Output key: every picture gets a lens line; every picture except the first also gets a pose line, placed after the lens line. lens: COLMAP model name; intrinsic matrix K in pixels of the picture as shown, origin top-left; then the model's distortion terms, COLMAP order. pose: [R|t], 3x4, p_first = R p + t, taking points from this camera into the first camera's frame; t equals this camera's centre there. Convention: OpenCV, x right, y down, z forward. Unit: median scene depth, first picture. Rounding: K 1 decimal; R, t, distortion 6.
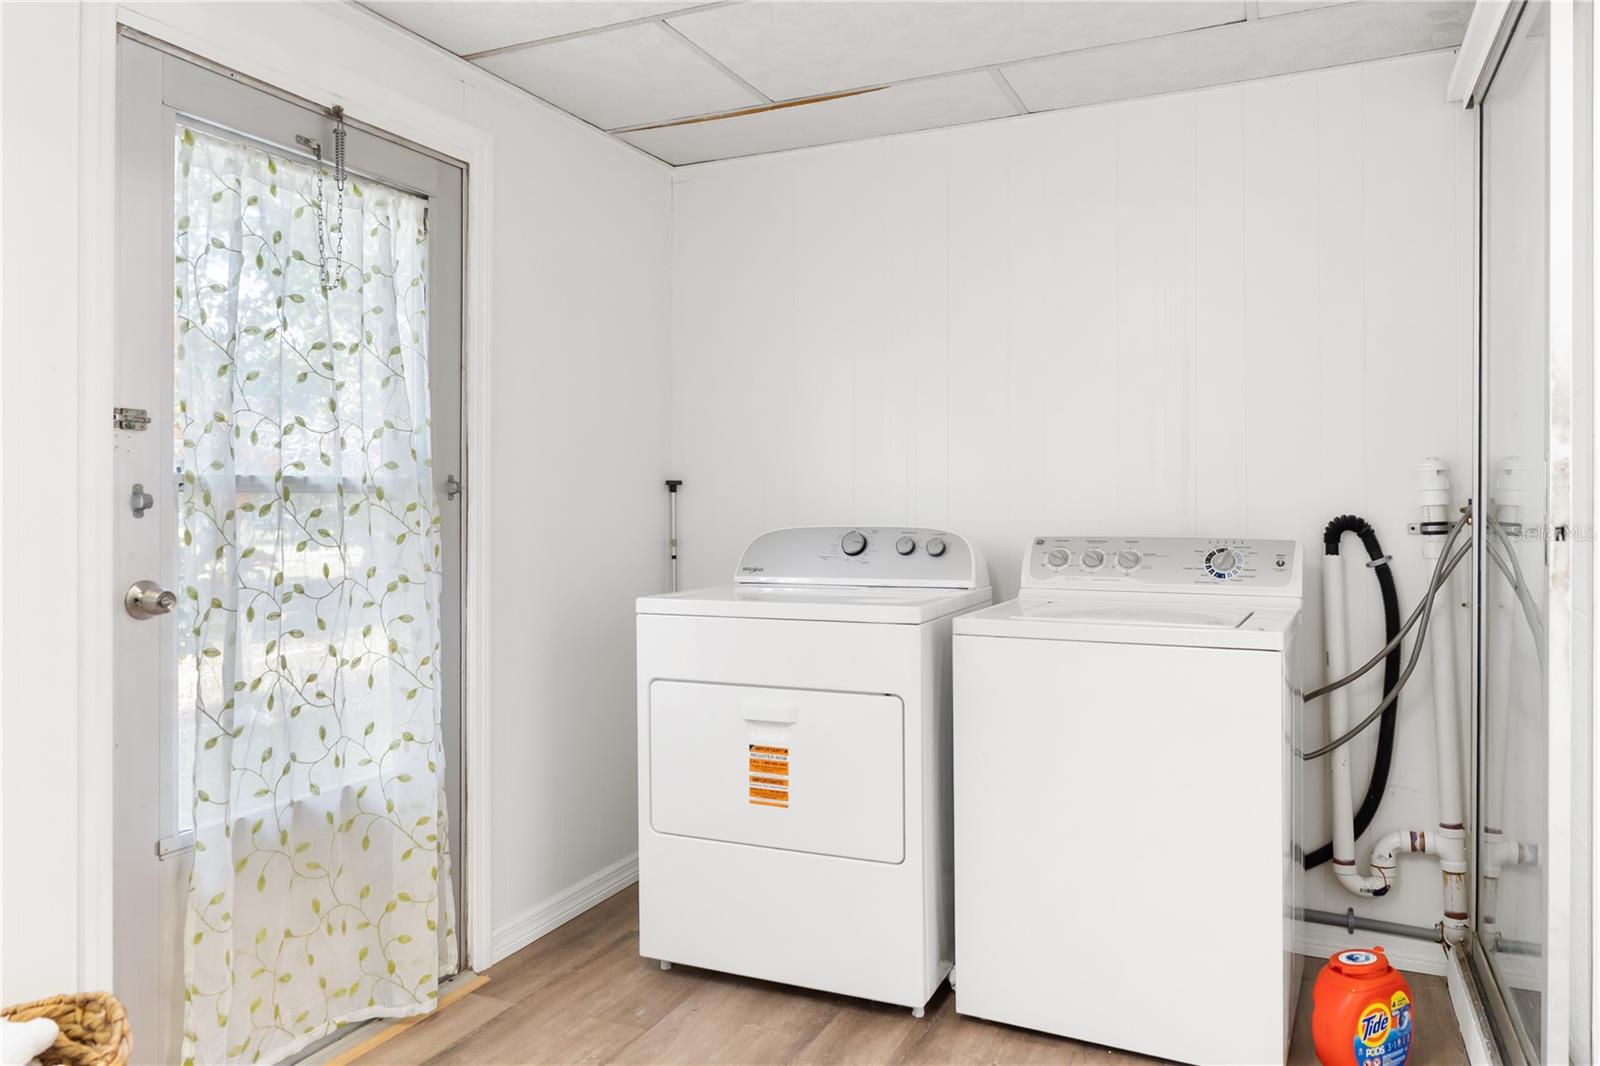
lens RADIAL K [[1120.0, 0, 799.8], [0, 1120.0, 531.6], [0, 0, 1]] dist [-0.009233, 0.003870]
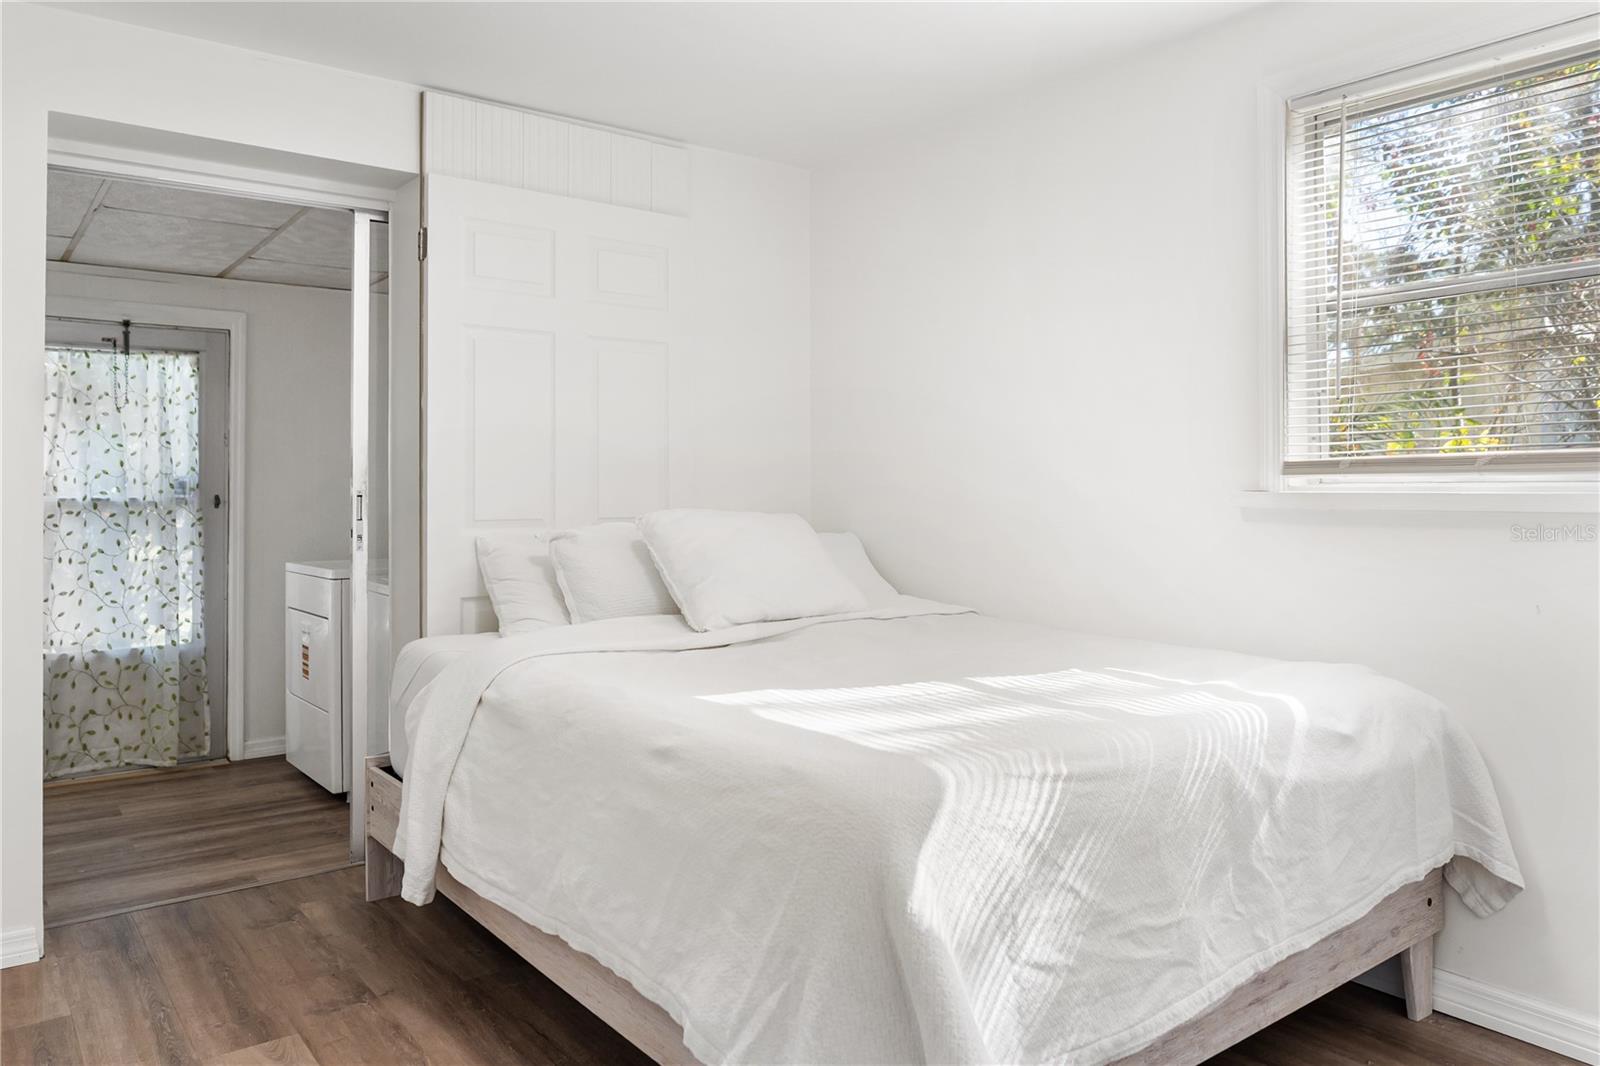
lens RADIAL K [[1120.0, 0, 800.1], [0, 1120.0, 524.1], [0, 0, 1]] dist [-0.009233, 0.003870]
pose [[0.882590, 0.002795, -0.470136, 1.668683], [-0.007082, 0.999948, -0.007349, 0.006133], [0.470091, 0.009815, 0.882563, -0.241671]]
